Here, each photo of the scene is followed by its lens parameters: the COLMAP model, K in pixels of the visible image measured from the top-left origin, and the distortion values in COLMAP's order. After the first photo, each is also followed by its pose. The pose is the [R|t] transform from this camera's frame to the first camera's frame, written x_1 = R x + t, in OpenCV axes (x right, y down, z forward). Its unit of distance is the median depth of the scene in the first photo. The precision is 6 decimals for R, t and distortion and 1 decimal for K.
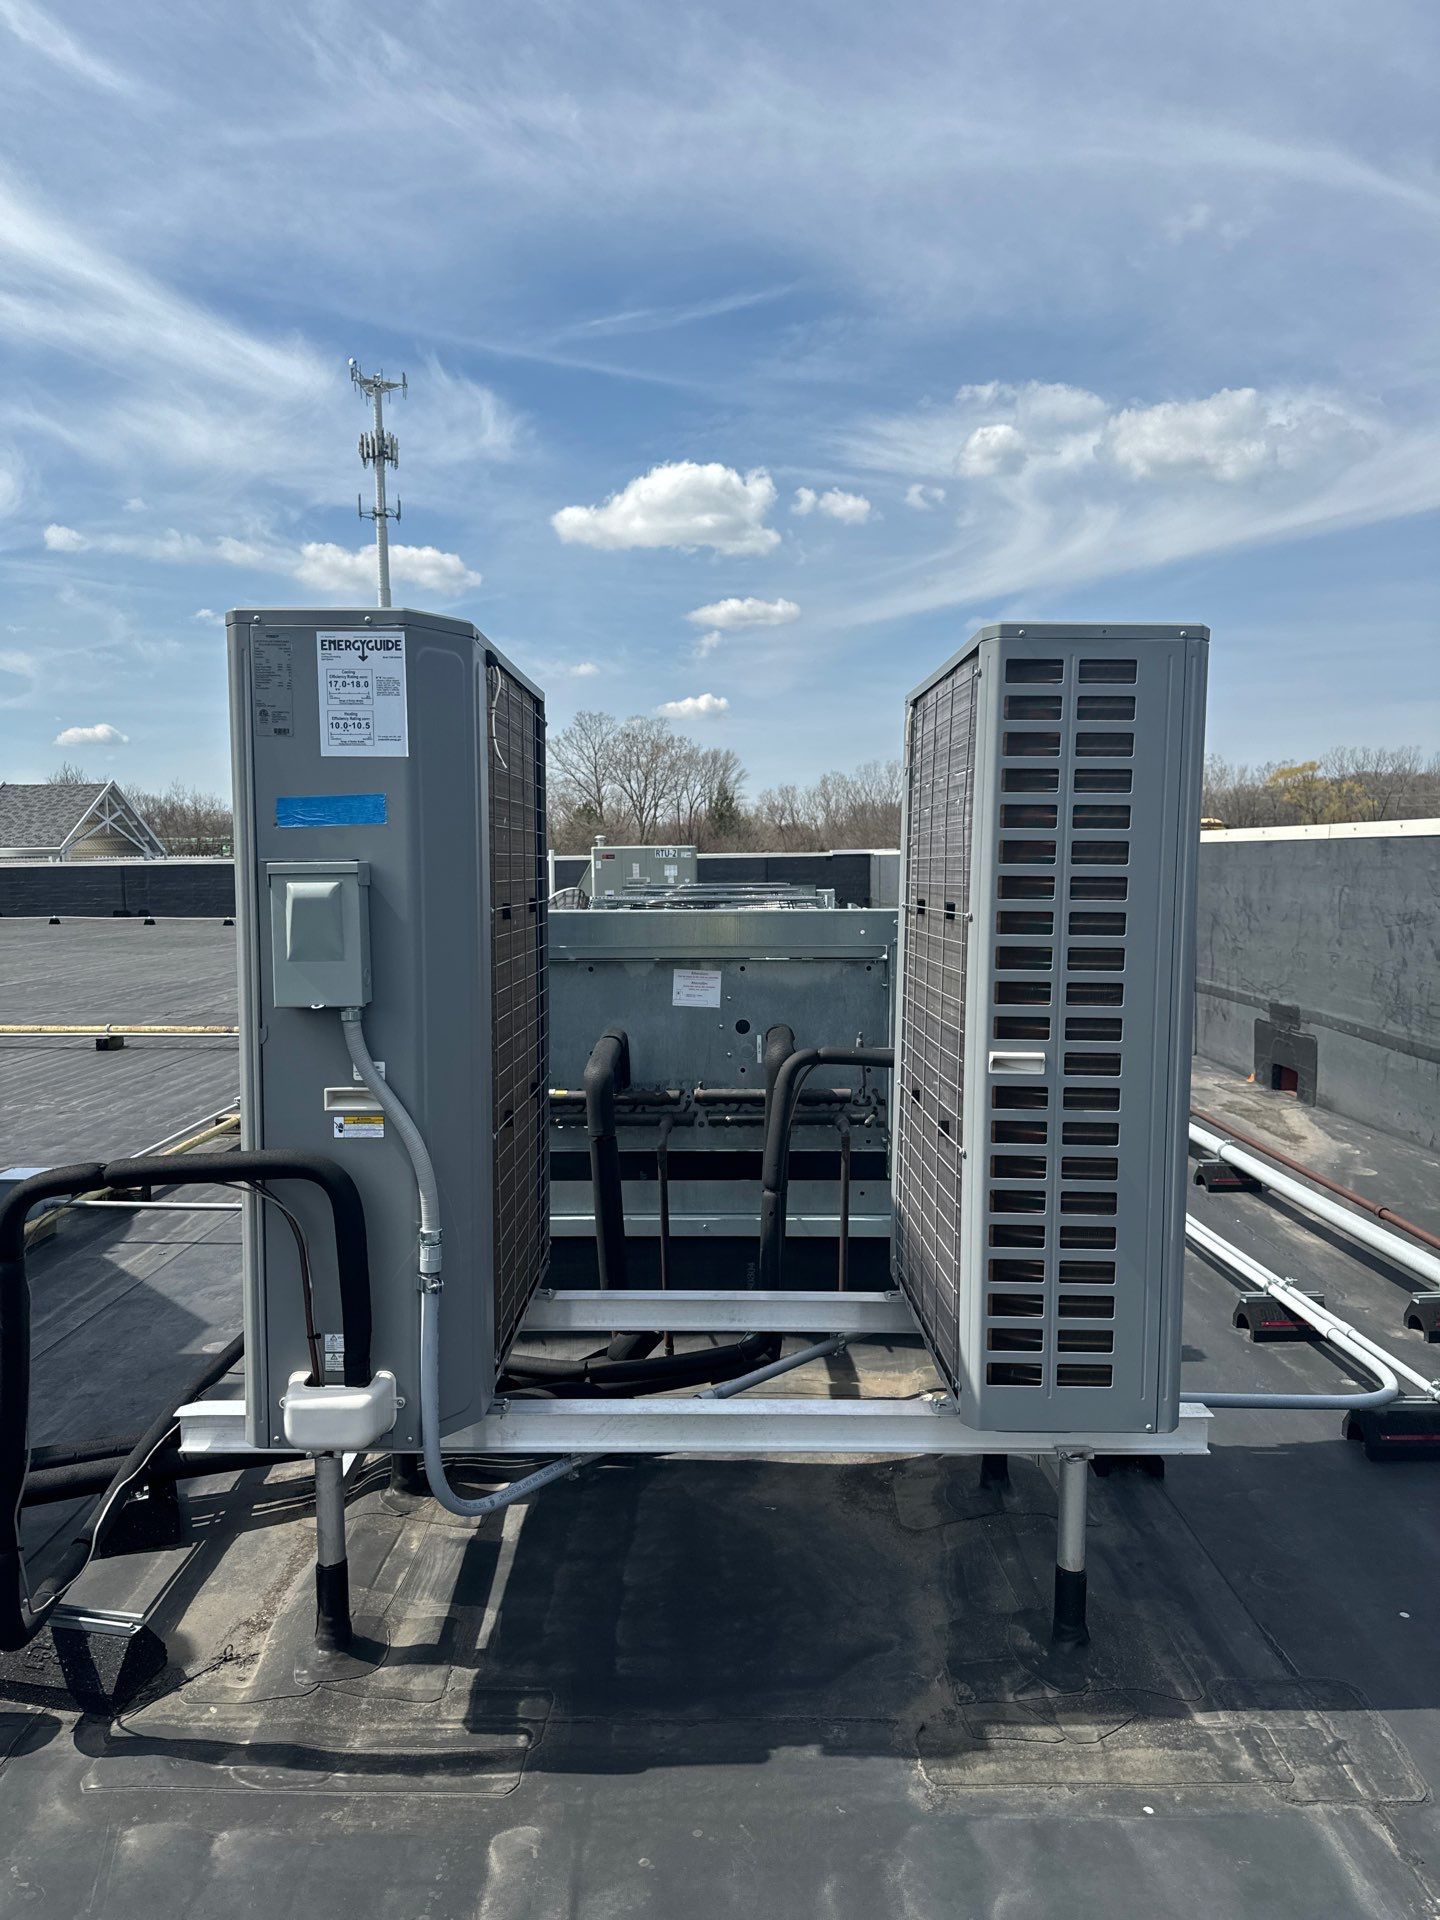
lens RADIAL K [[1374.8, 0, 743.2], [0, 1374.8, 971.6], [0, 0, 1]] dist [0.040954, -0.039009]
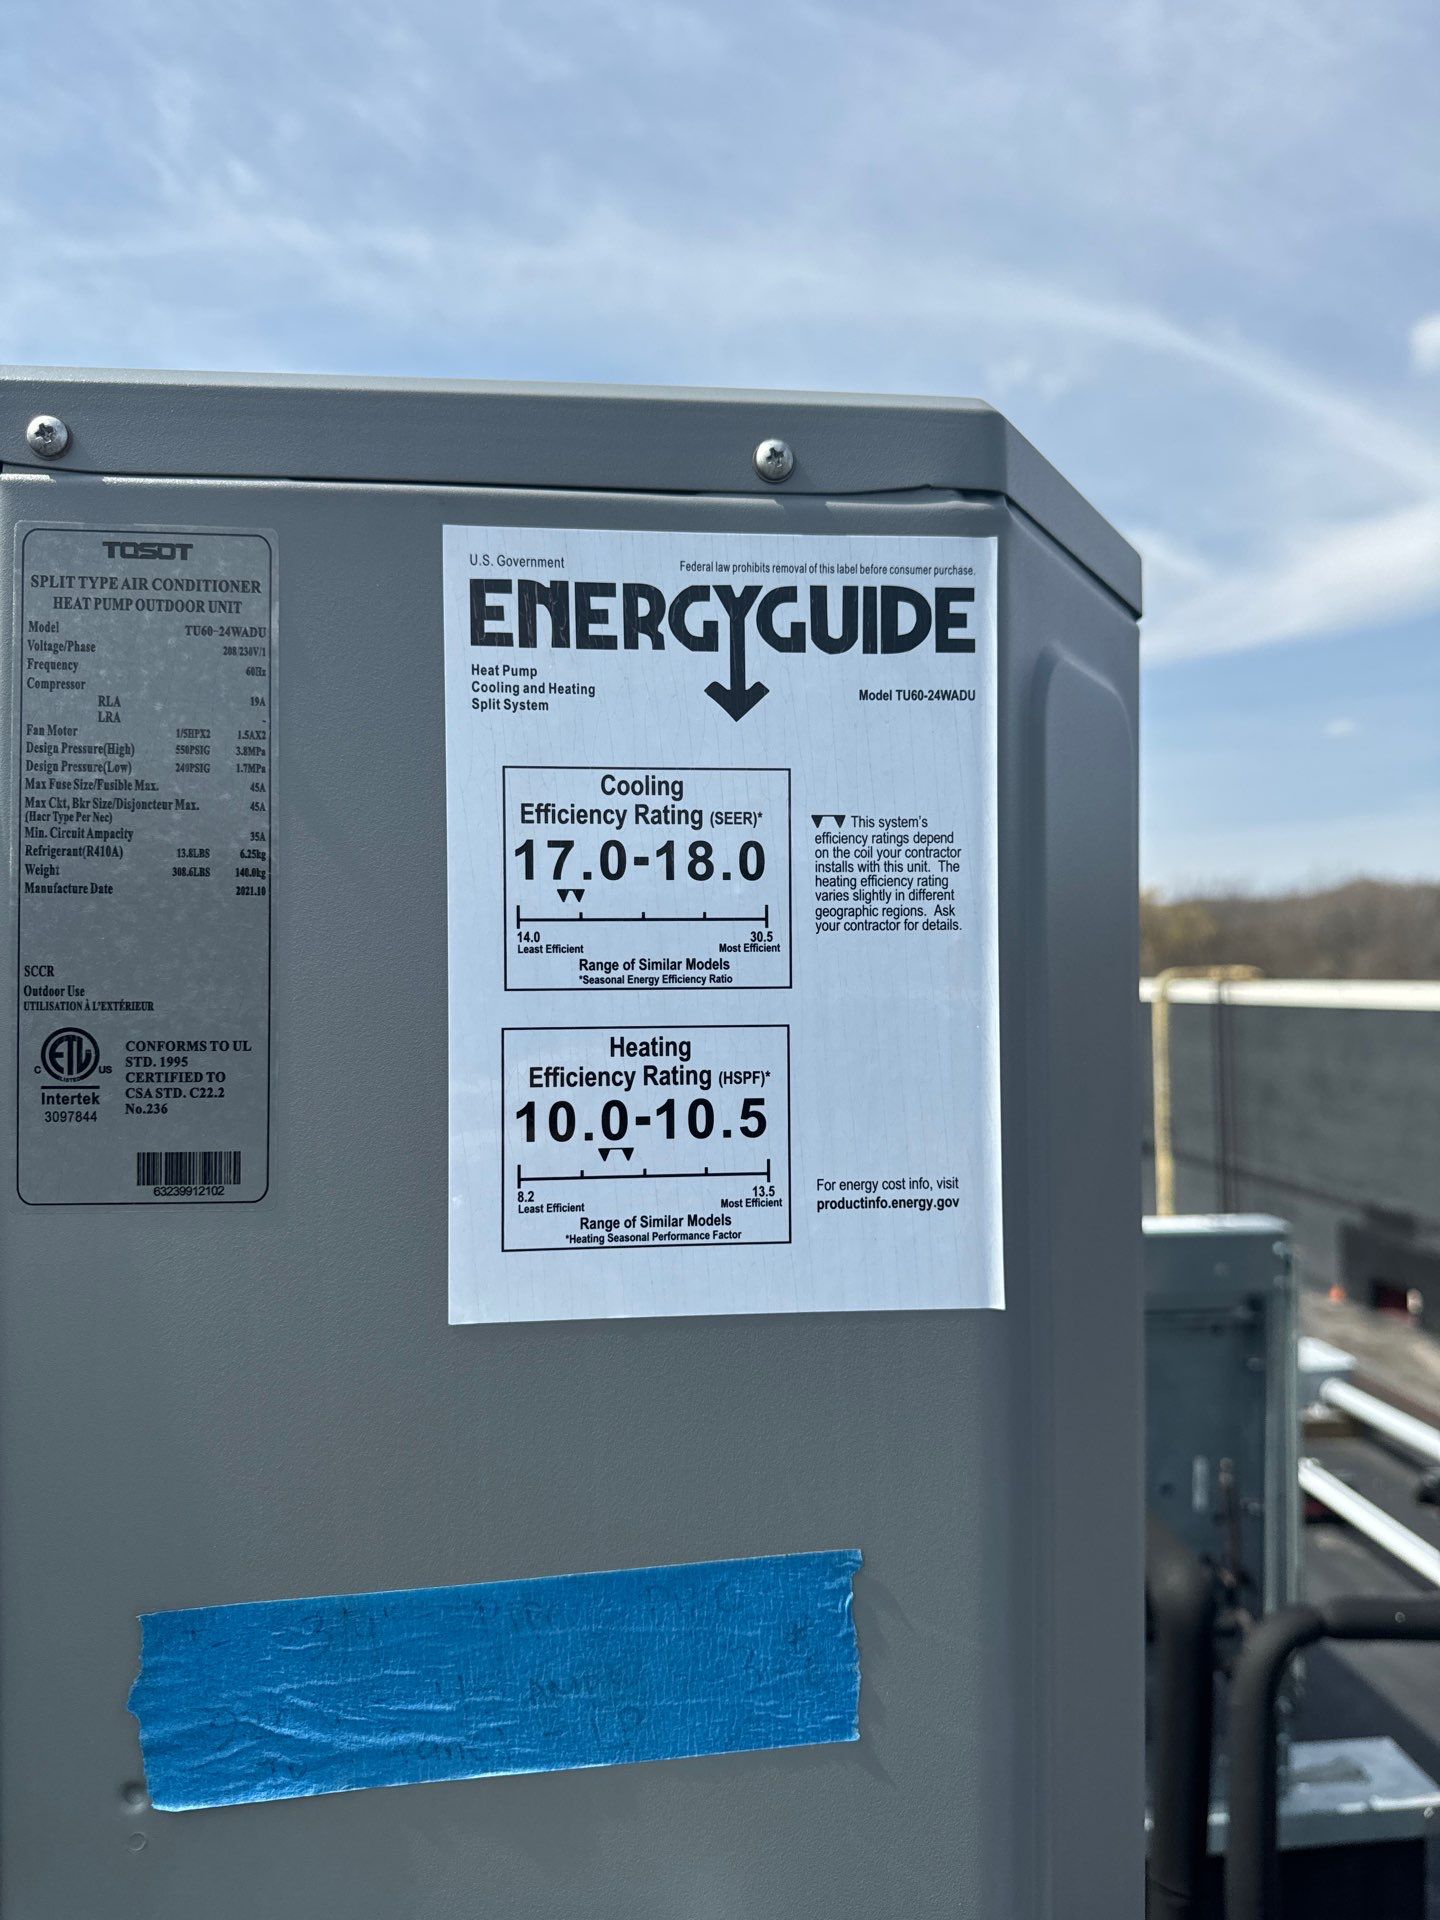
lens RADIAL K [[1374.8, 0, 701.2], [0, 1374.8, 958.0], [0, 0, 1]] dist [0.040954, -0.039009]
pose [[0.995979, -0.001554, 0.089570, -0.292701], [0.010045, 0.995482, -0.094423, -0.182302], [-0.089019, 0.094943, 0.991495, 0.845483]]
